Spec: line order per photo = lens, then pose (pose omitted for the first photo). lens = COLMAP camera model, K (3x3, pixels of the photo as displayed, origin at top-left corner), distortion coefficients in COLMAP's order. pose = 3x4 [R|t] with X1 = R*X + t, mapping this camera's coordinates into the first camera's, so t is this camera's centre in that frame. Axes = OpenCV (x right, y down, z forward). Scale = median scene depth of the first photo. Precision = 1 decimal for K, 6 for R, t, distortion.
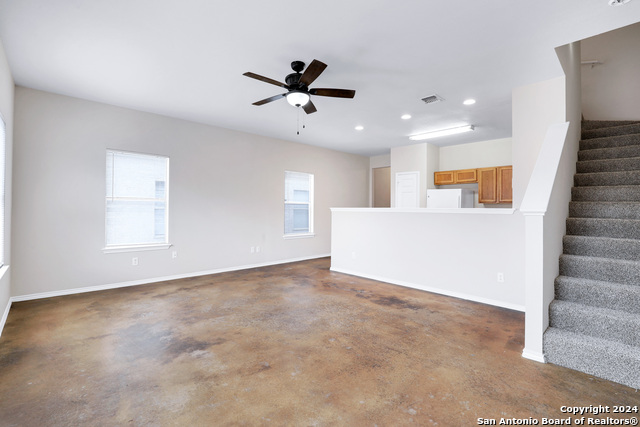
lens RADIAL K [[293.1, 0, 322.2], [0, 293.1, 212.6], [0, 0, 1]] dist [-0.021590, 0.001105]
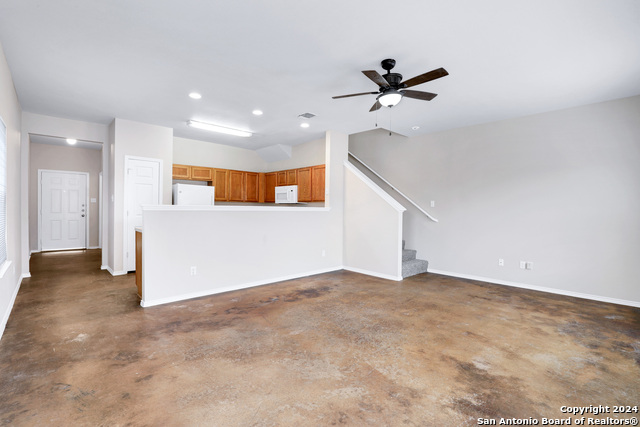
lens RADIAL K [[293.1, 0, 322.2], [0, 293.1, 212.6], [0, 0, 1]] dist [-0.021590, 0.001105]
pose [[0.005661, -0.022392, 0.999733, -0.975489], [0.001474, 0.999748, 0.022384, -0.022265], [-0.999983, 0.001346, 0.005693, 1.087906]]
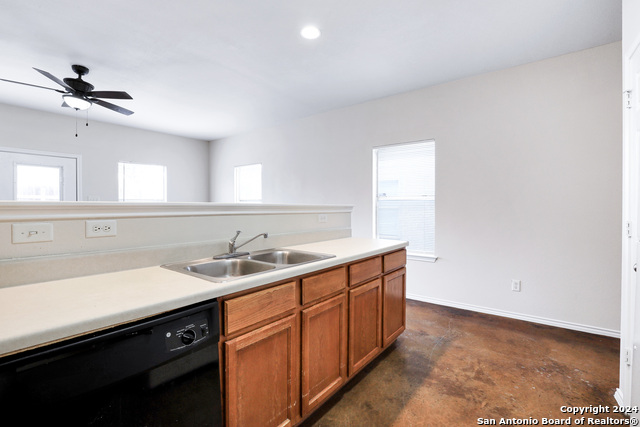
lens RADIAL K [[293.1, 0, 322.2], [0, 293.1, 212.6], [0, 0, 1]] dist [-0.021590, 0.001105]
pose [[0.147674, 0.011454, -0.988970, 0.956524], [-0.010947, 0.999891, 0.009946, -0.011548], [0.988976, 0.009358, 0.147783, 1.527175]]
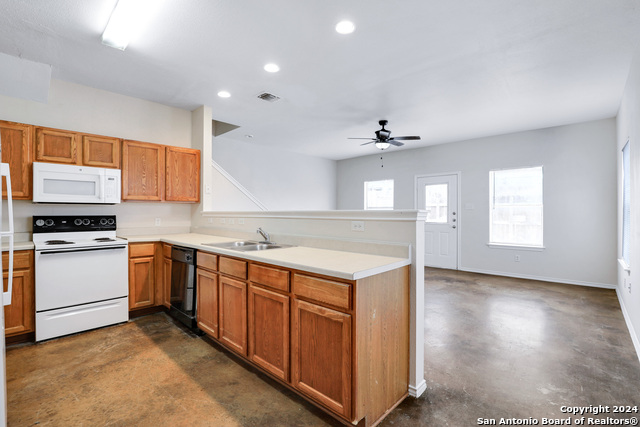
lens RADIAL K [[293.1, 0, 322.2], [0, 293.1, 212.6], [0, 0, 1]] dist [-0.021590, 0.001105]
pose [[-0.998678, -0.007954, -0.050781, 0.292445], [-0.008562, 0.999894, 0.011759, -0.028242], [0.050682, 0.012178, -0.998641, 2.318630]]
